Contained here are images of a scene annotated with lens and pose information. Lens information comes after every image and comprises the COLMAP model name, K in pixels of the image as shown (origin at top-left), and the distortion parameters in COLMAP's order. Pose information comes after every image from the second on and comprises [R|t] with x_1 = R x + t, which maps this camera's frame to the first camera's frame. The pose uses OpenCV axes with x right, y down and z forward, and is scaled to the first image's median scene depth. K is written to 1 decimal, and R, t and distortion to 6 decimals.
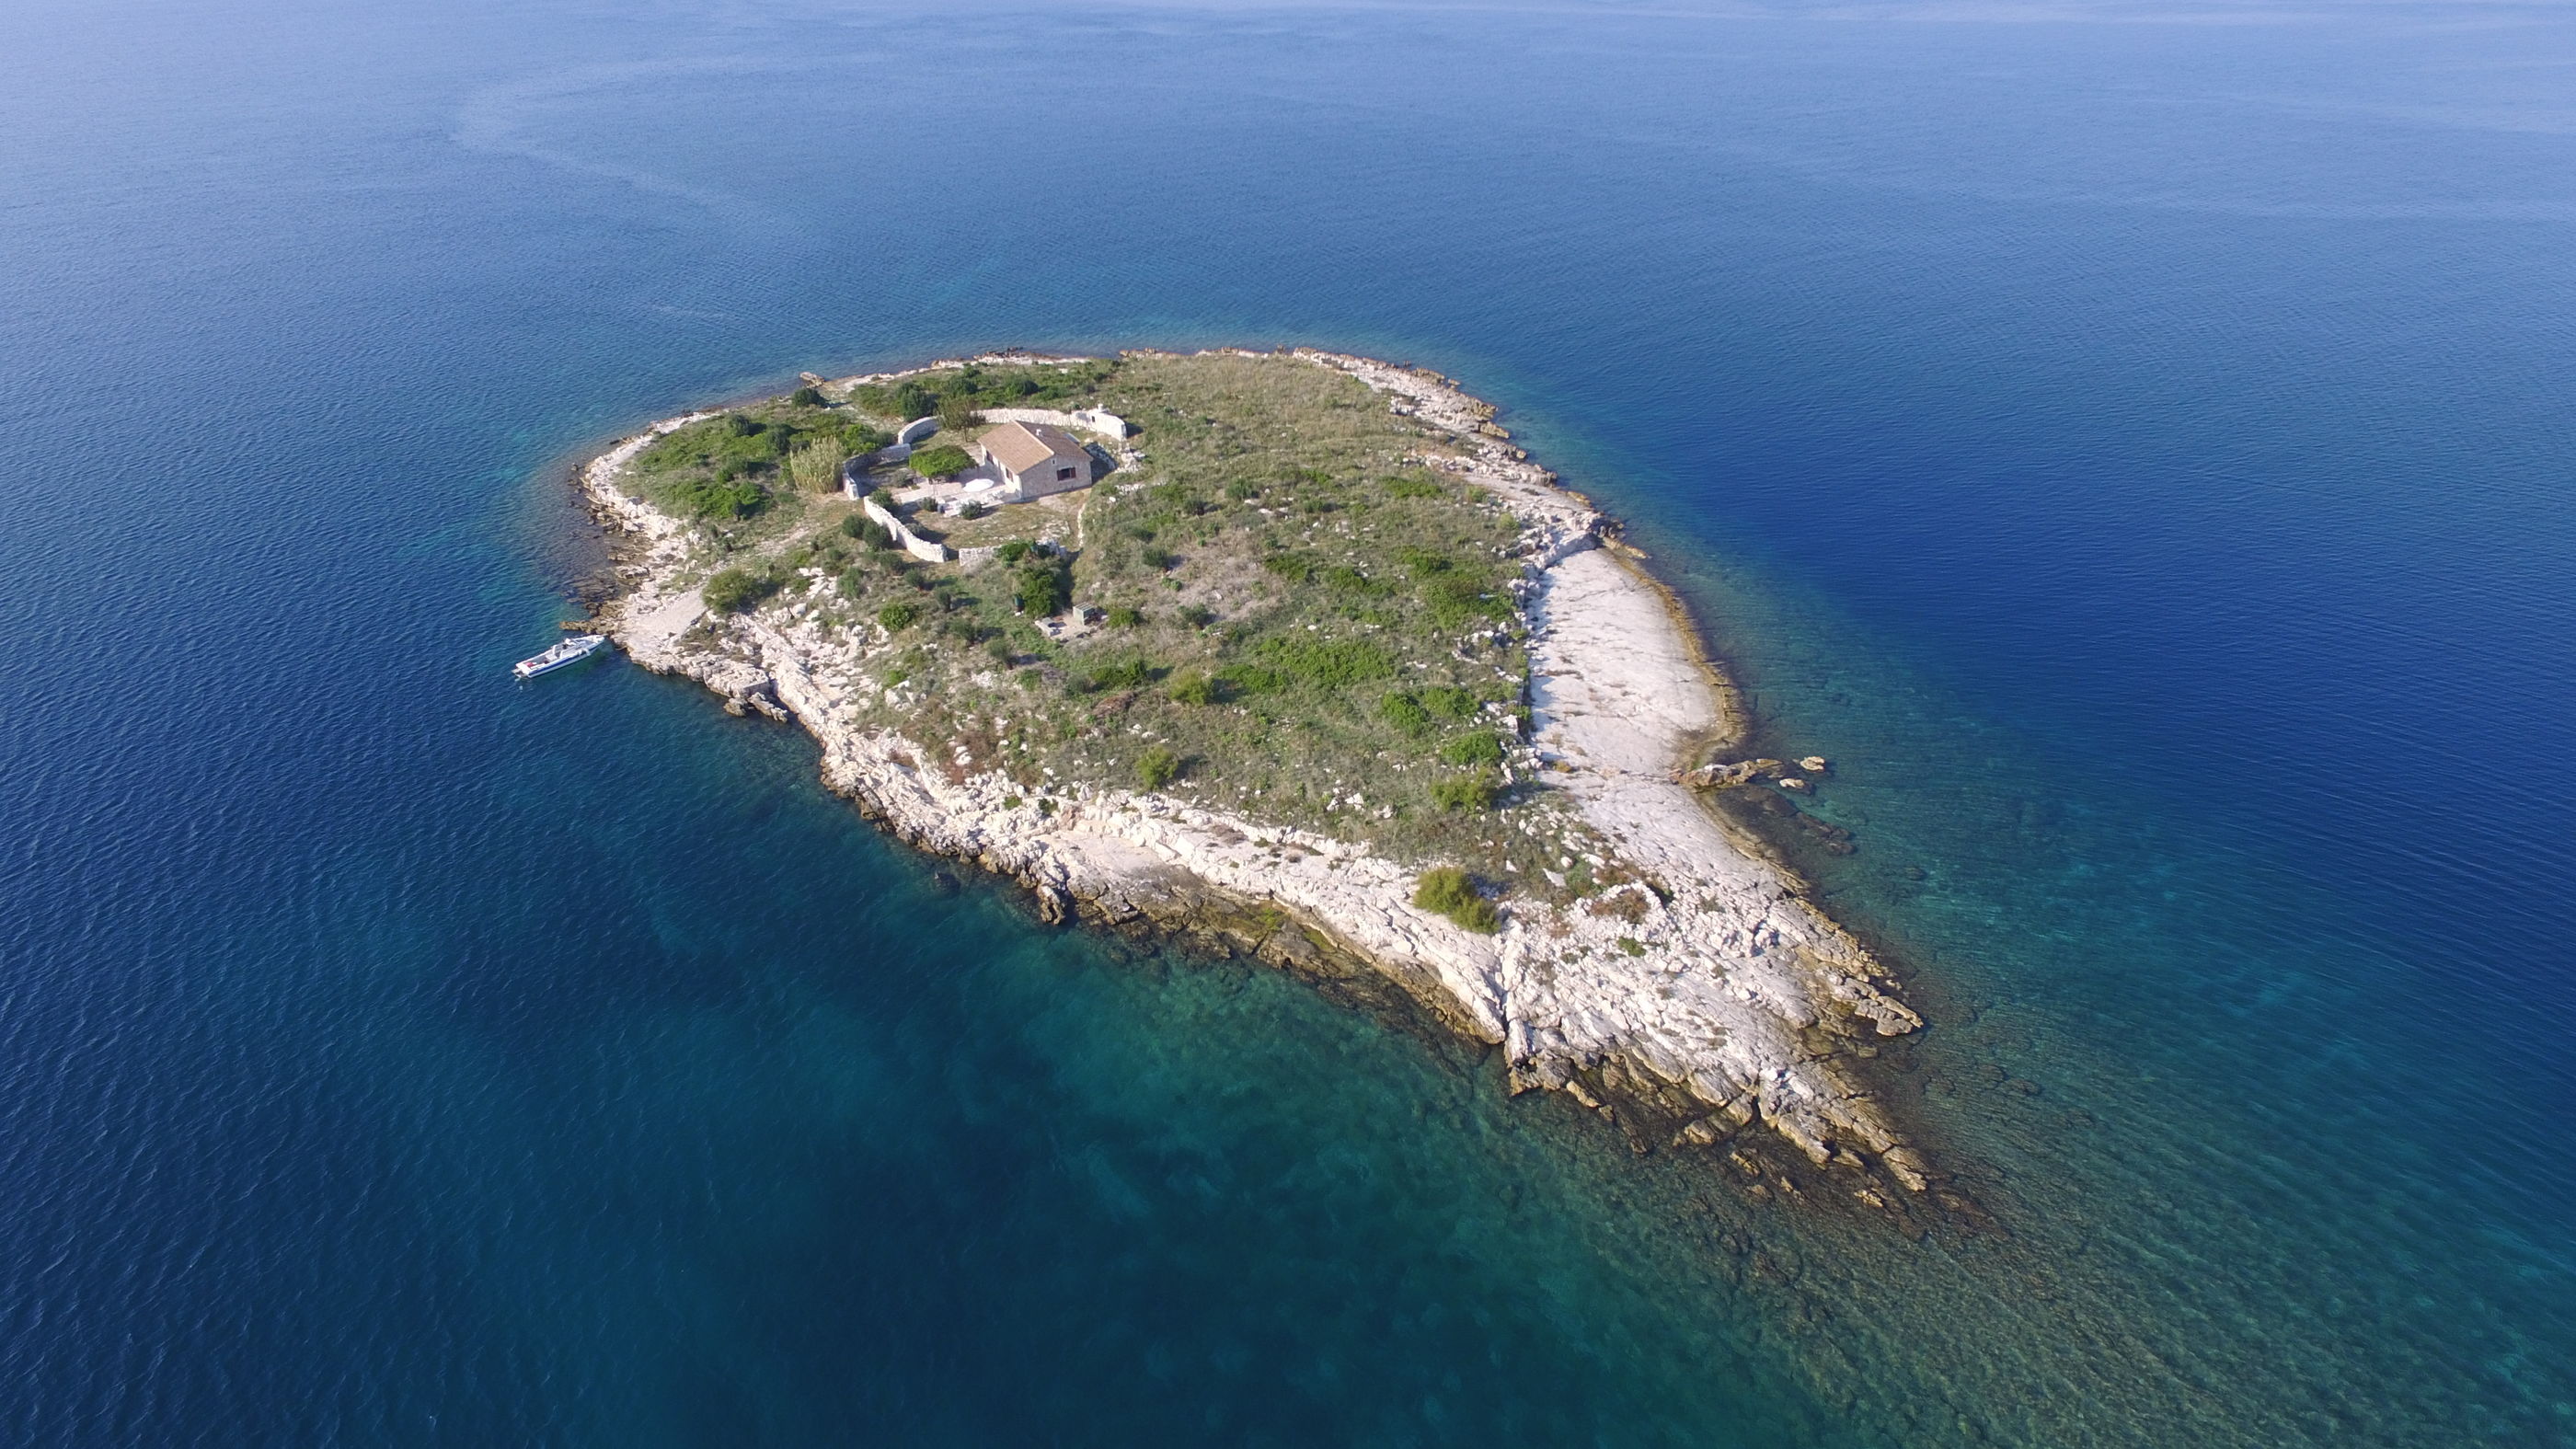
lens RADIAL K [[1503.0, 0, 1280.5], [0, 1503.0, 710.1], [0, 0, 1]] dist [-0.010674, 0.014609]
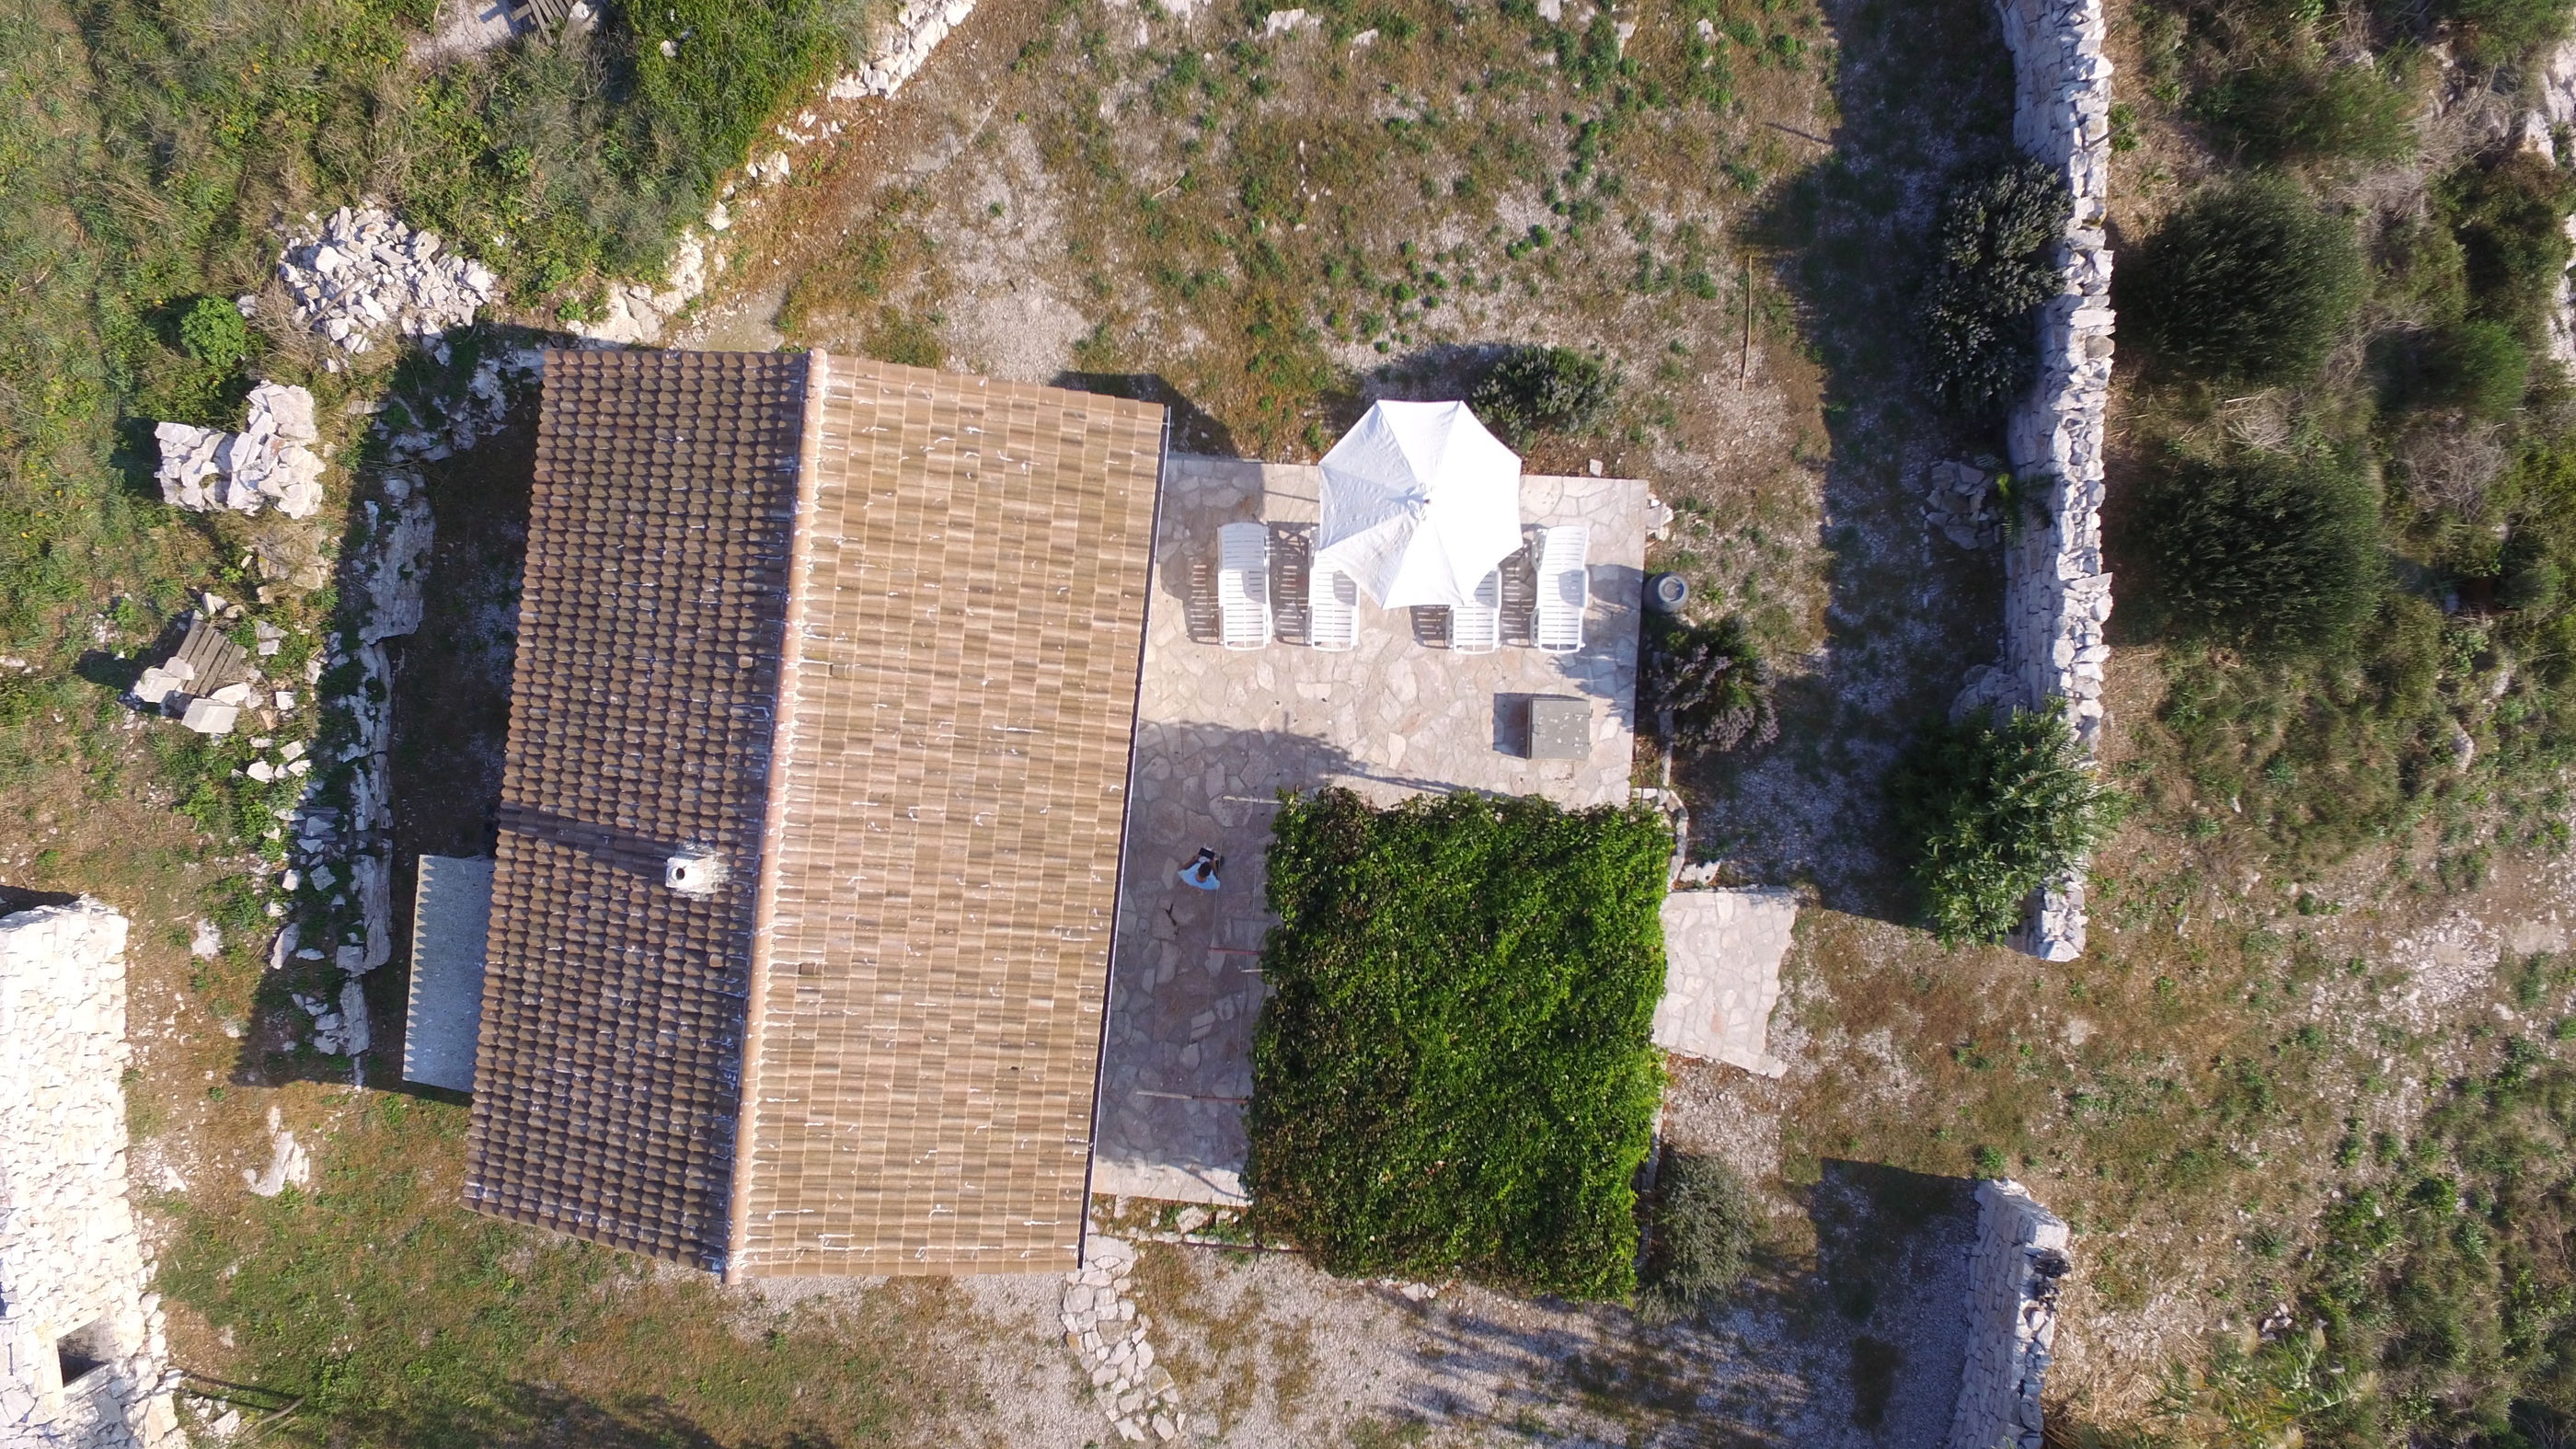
lens RADIAL K [[1503.0, 0, 1280.5], [0, 1503.0, 710.1], [0, 0, 1]] dist [-0.010674, 0.014609]
pose [[-0.822551, -0.567818, 0.031504, -0.261911], [0.314788, -0.408471, 0.856773, -0.358030], [-0.473622, 0.714657, 0.514731, 1.207370]]
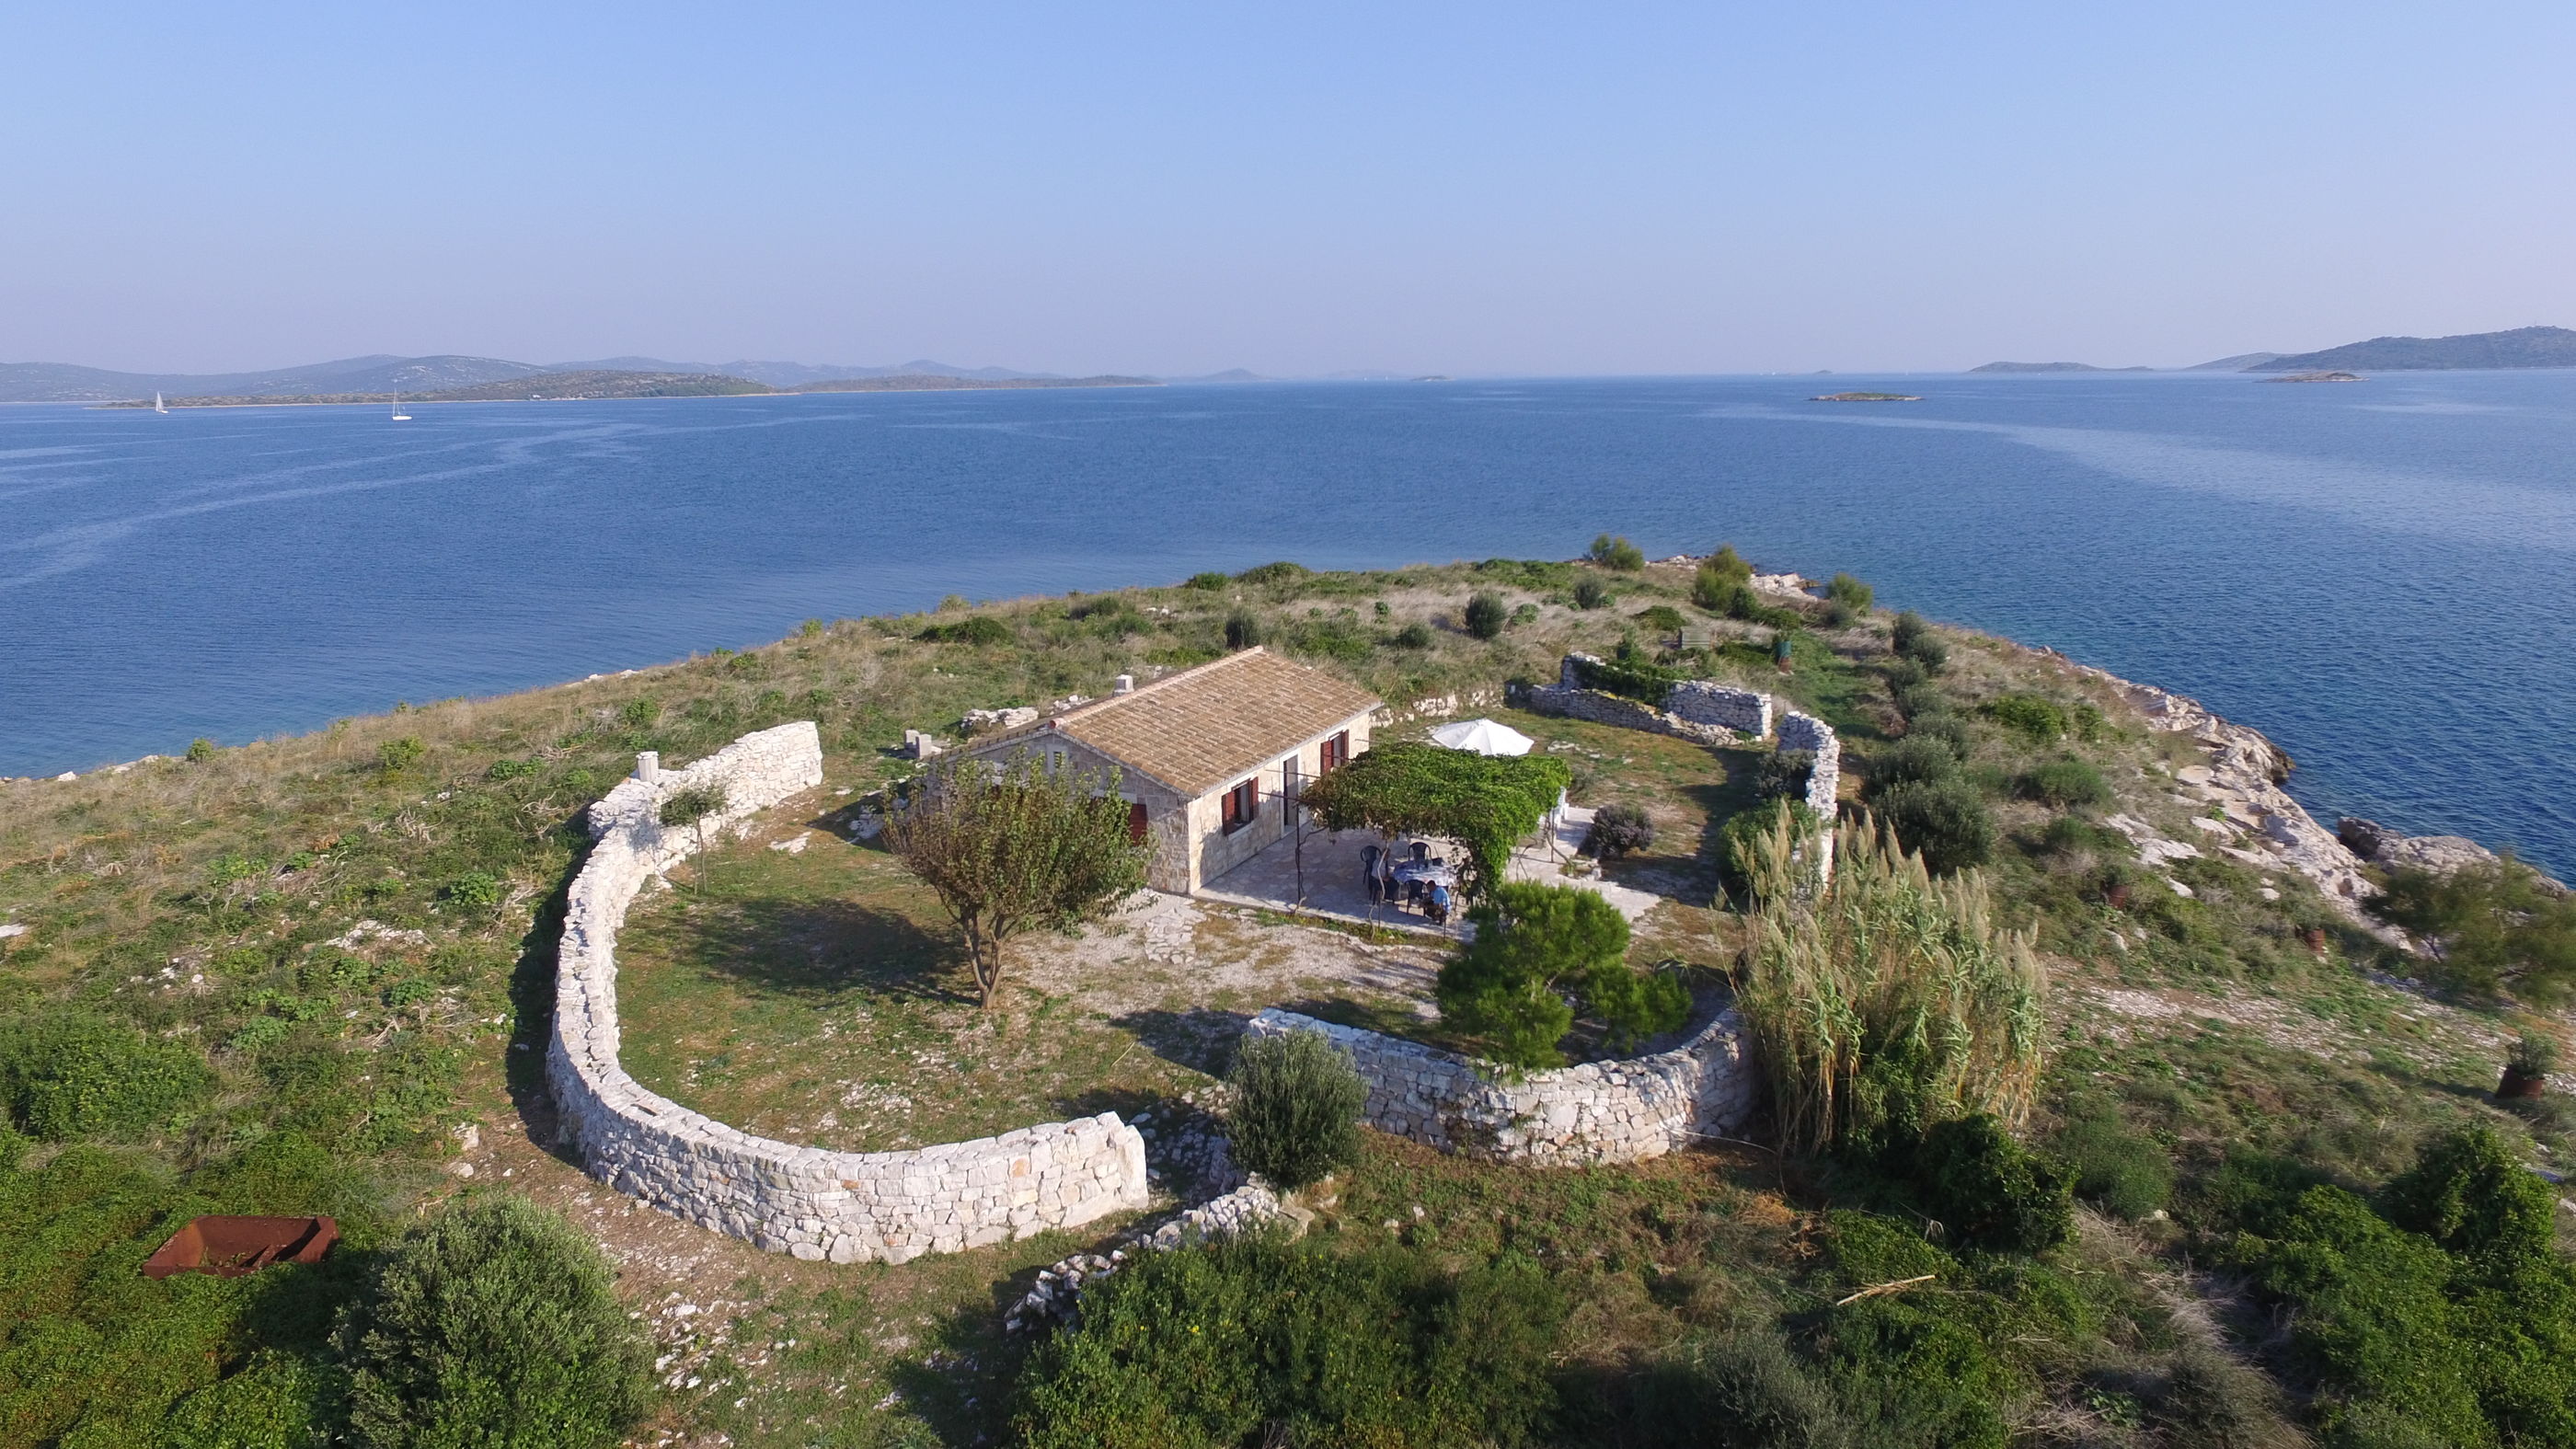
lens RADIAL K [[1503.0, 0, 1280.5], [0, 1503.0, 710.1], [0, 0, 1]] dist [-0.010674, 0.014609]
pose [[-0.572460, -0.151789, 0.805760, -0.533590], [0.432054, 0.779370, 0.453775, -0.392127], [-0.696863, 0.607900, -0.380578, 1.450620]]
